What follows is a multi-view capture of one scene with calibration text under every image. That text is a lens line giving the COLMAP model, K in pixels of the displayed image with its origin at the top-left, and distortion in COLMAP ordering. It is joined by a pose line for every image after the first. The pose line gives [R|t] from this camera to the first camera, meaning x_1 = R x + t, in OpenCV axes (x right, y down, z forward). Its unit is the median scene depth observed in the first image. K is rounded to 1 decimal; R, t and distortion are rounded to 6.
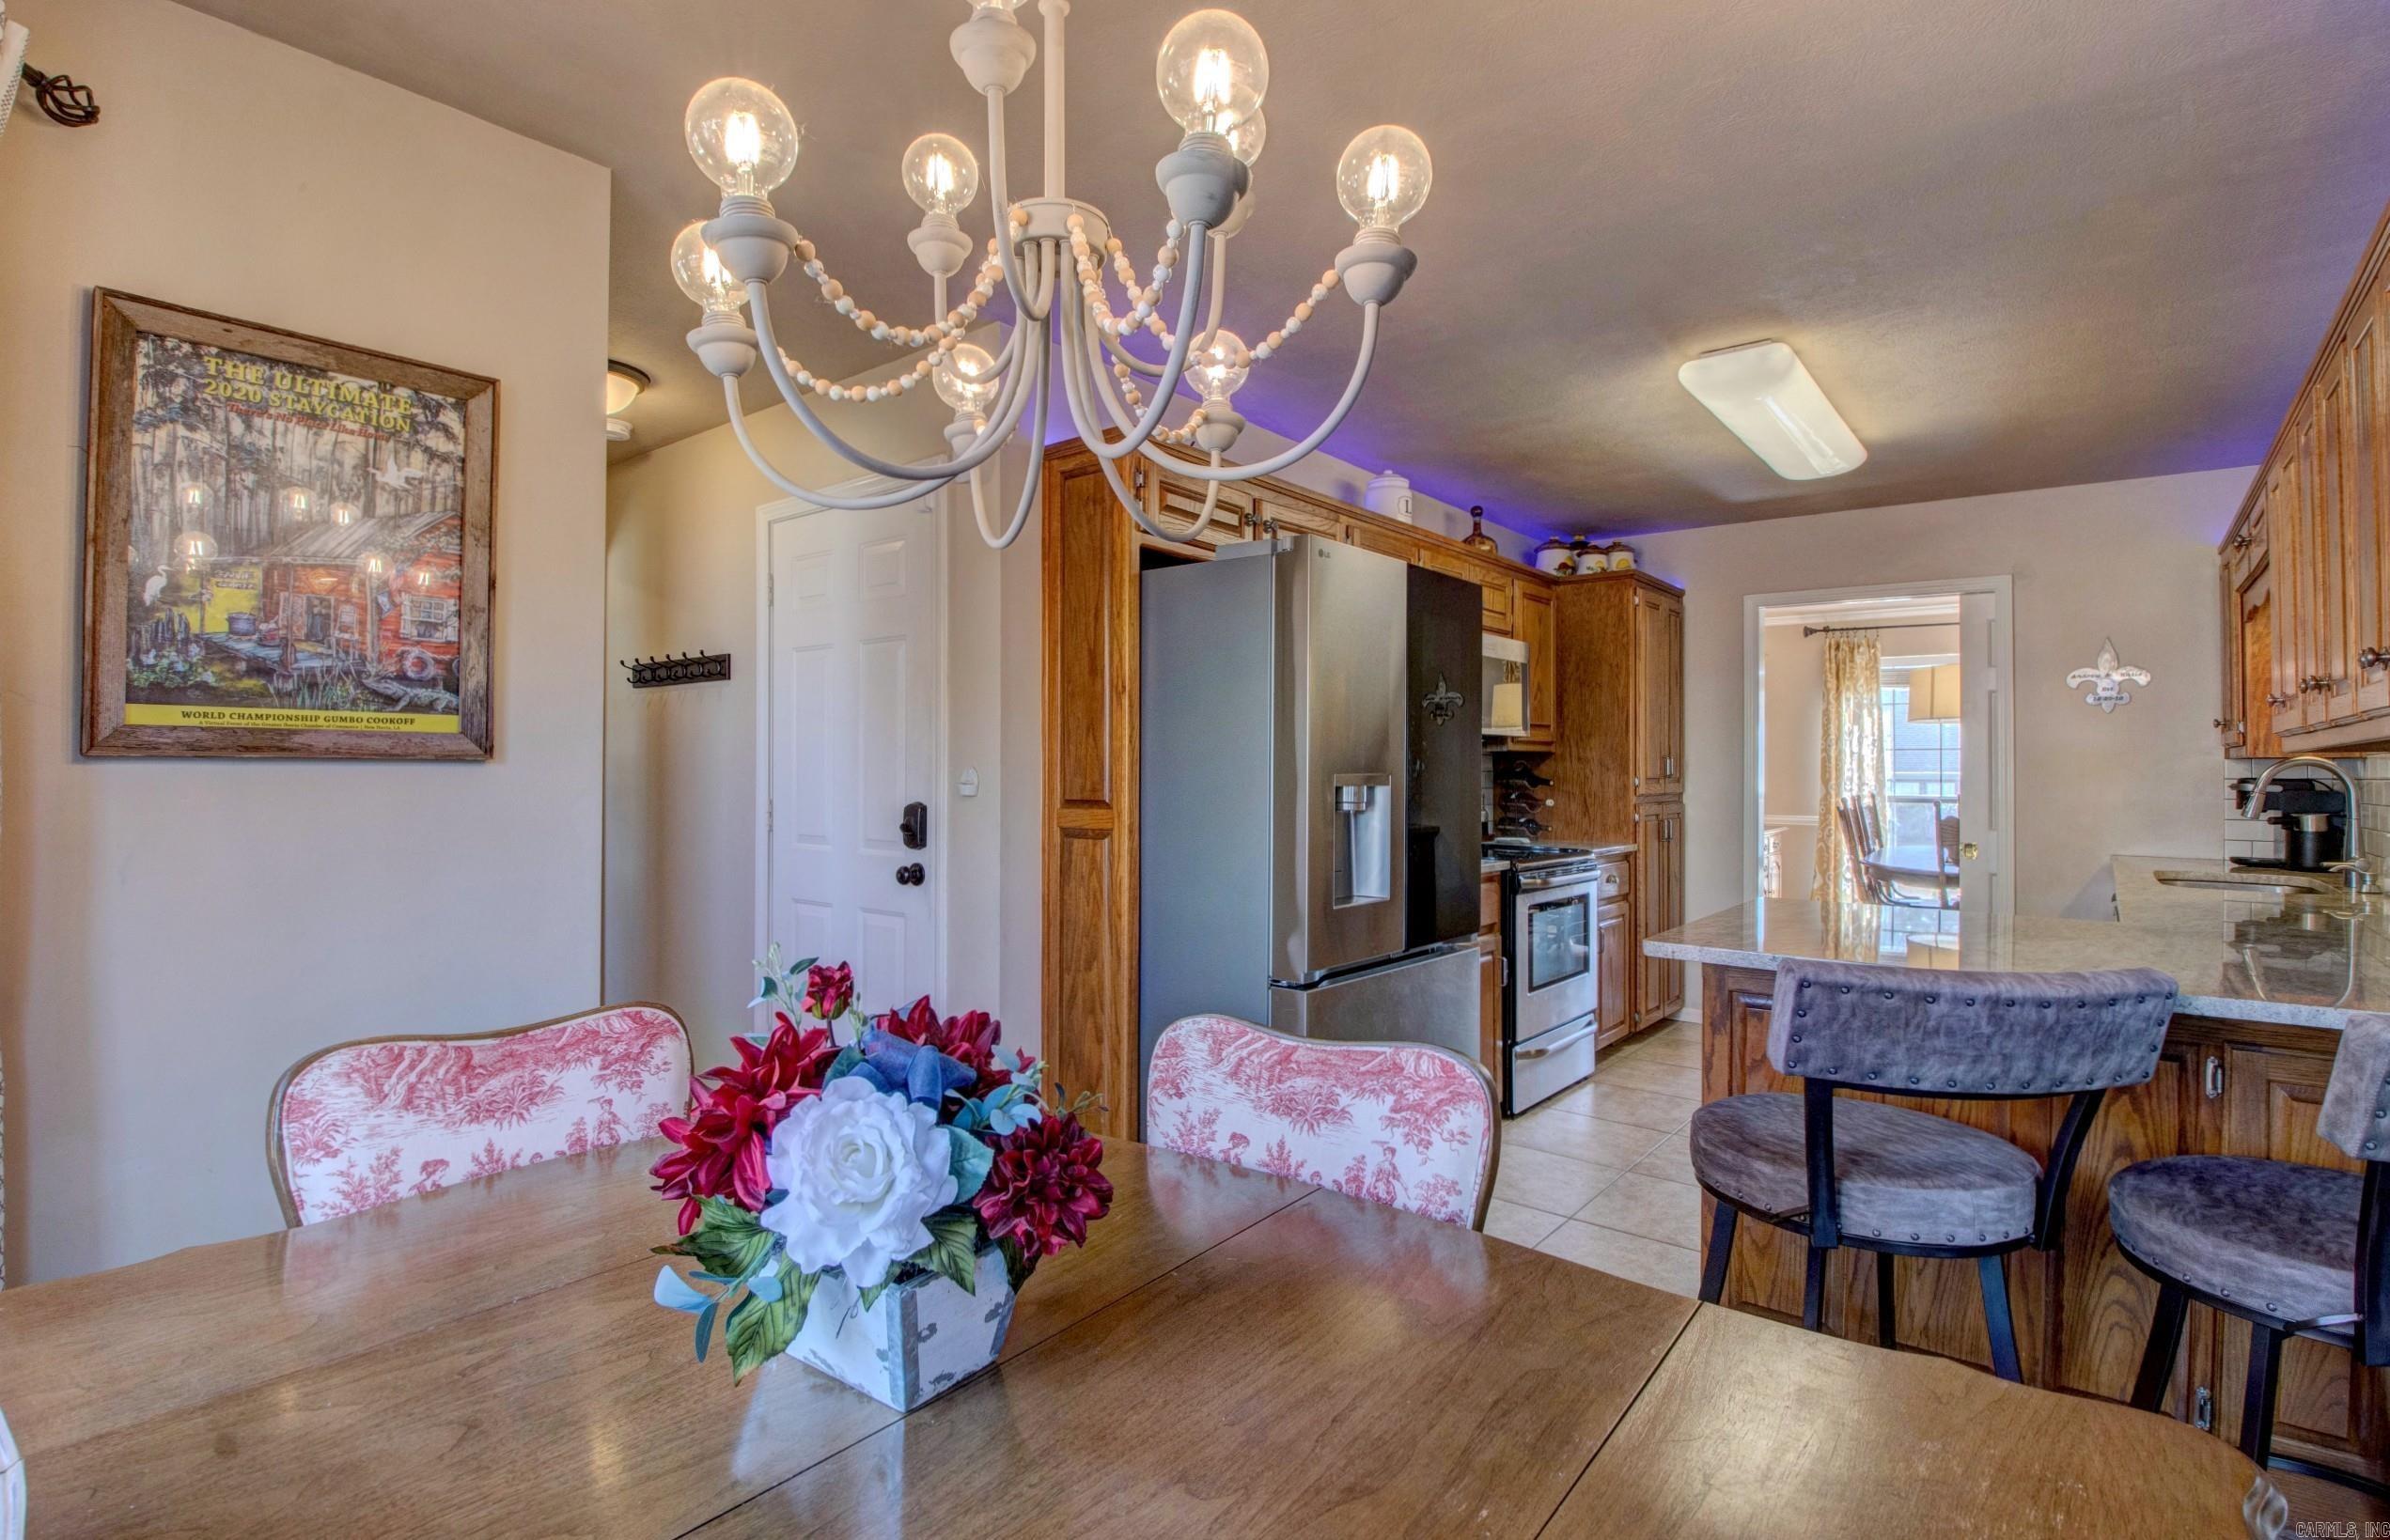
lens RADIAL K [[1117.8, 0, 1179.9], [0, 1117.8, 764.6], [0, 0, 1]] dist [-0.002460, -0.014506]
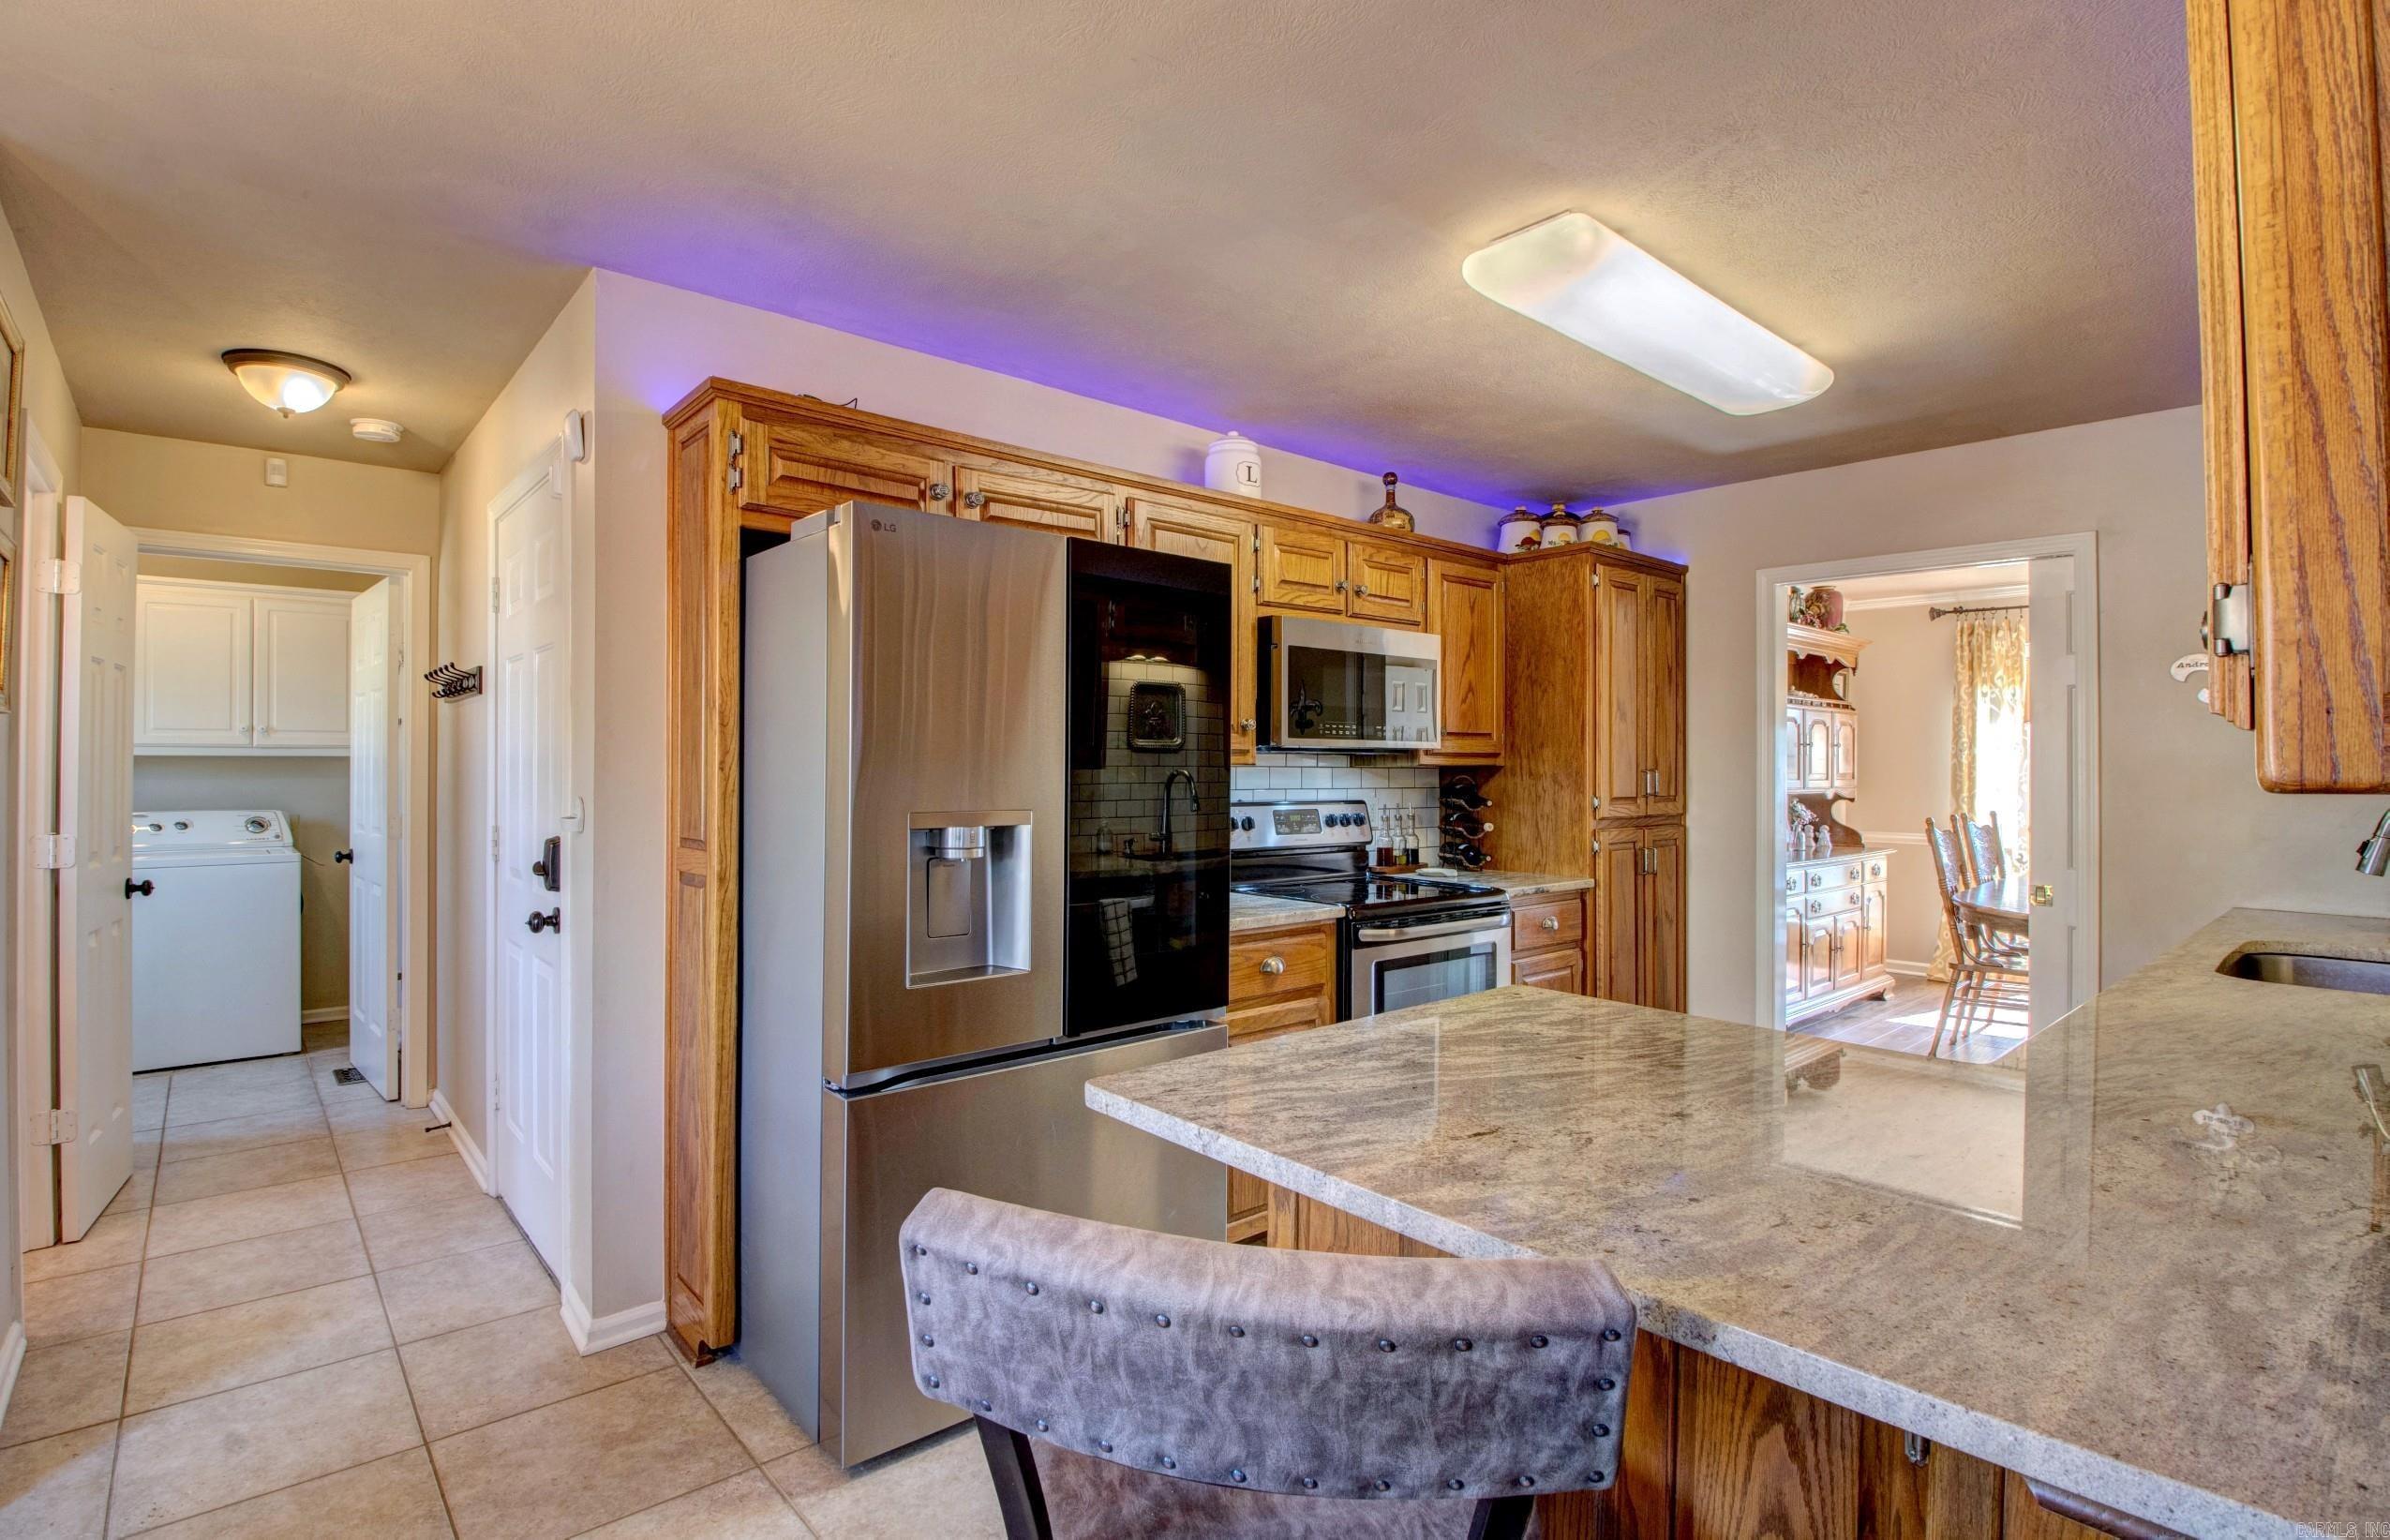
lens RADIAL K [[1118.0, 0, 1181.4], [0, 1118.0, 764.5], [0, 0, 1]] dist [-0.002460, -0.014506]
pose [[0.986788, -0.002565, -0.161996, 0.250412], [0.002519, 0.999997, -0.000486, -0.013177], [0.161997, 0.000072, 0.986791, 0.153558]]
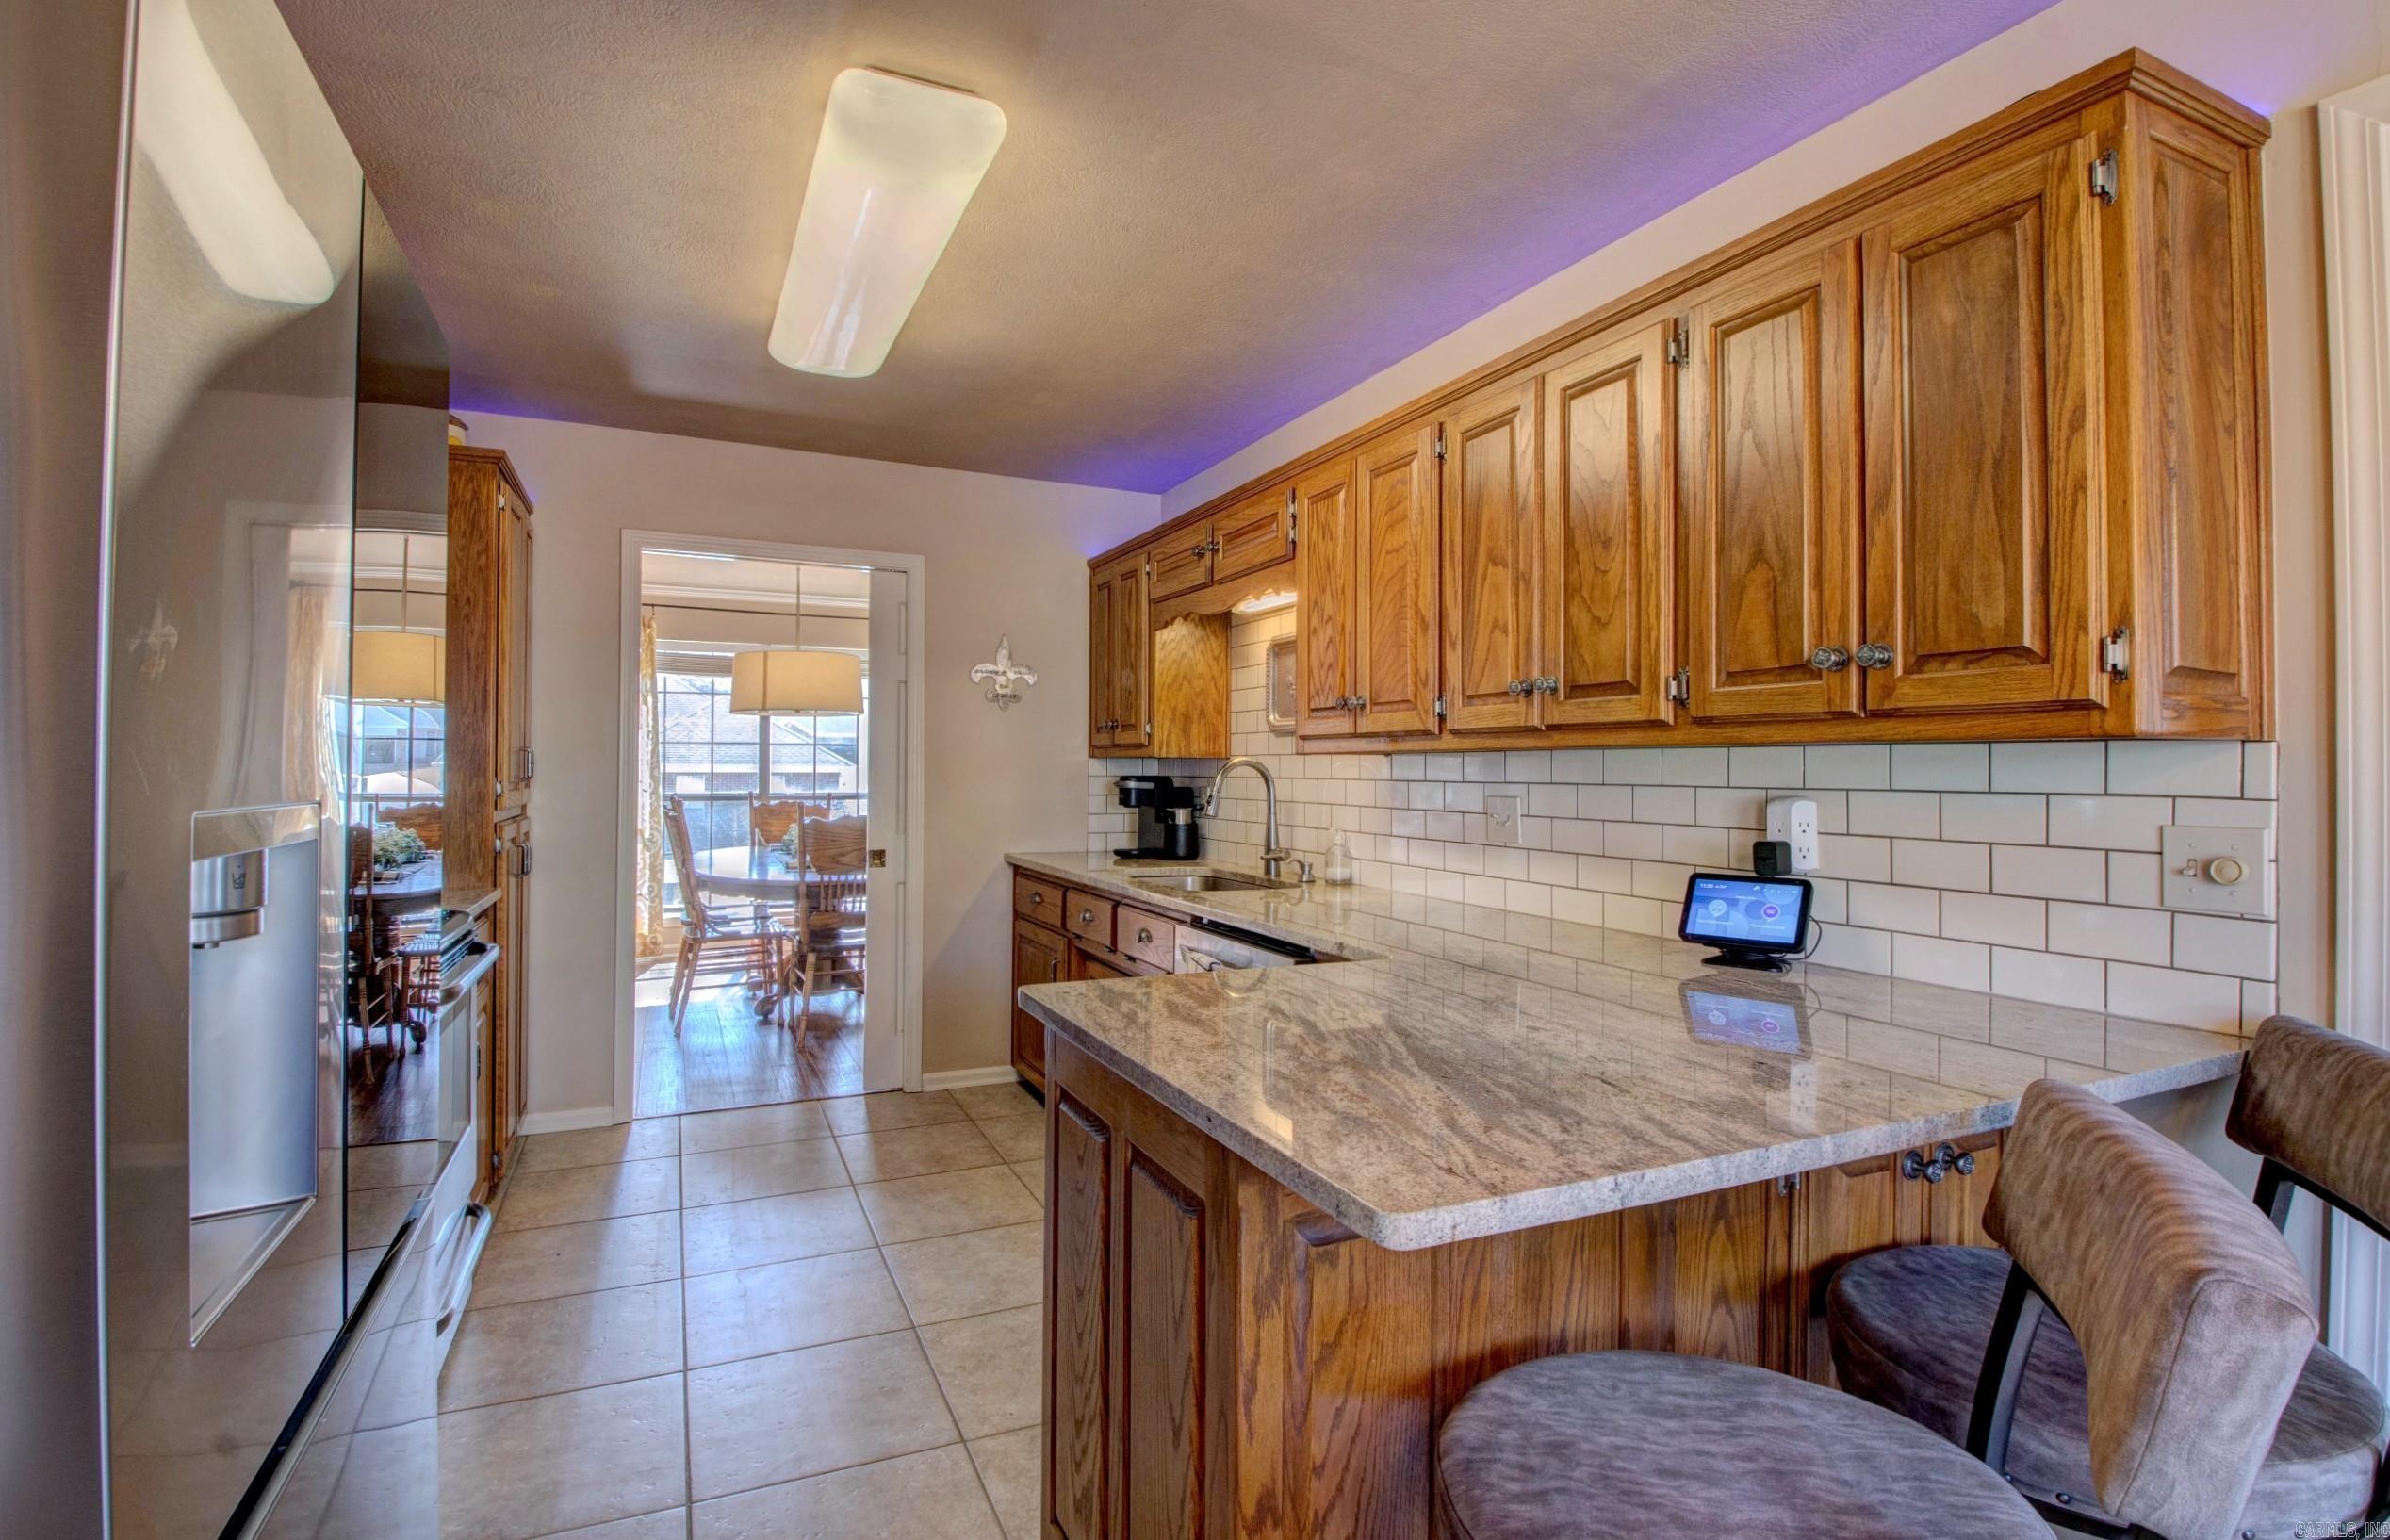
lens RADIAL K [[1118.0, 0, 1196.3], [0, 1118.0, 744.5], [0, 0, 1]] dist [-0.002460, -0.014506]
pose [[0.433717, 0.016389, 0.900900, 0.012243], [-0.007620, 0.999866, -0.014521, -0.002651], [-0.901017, -0.000567, 0.433784, 0.380885]]
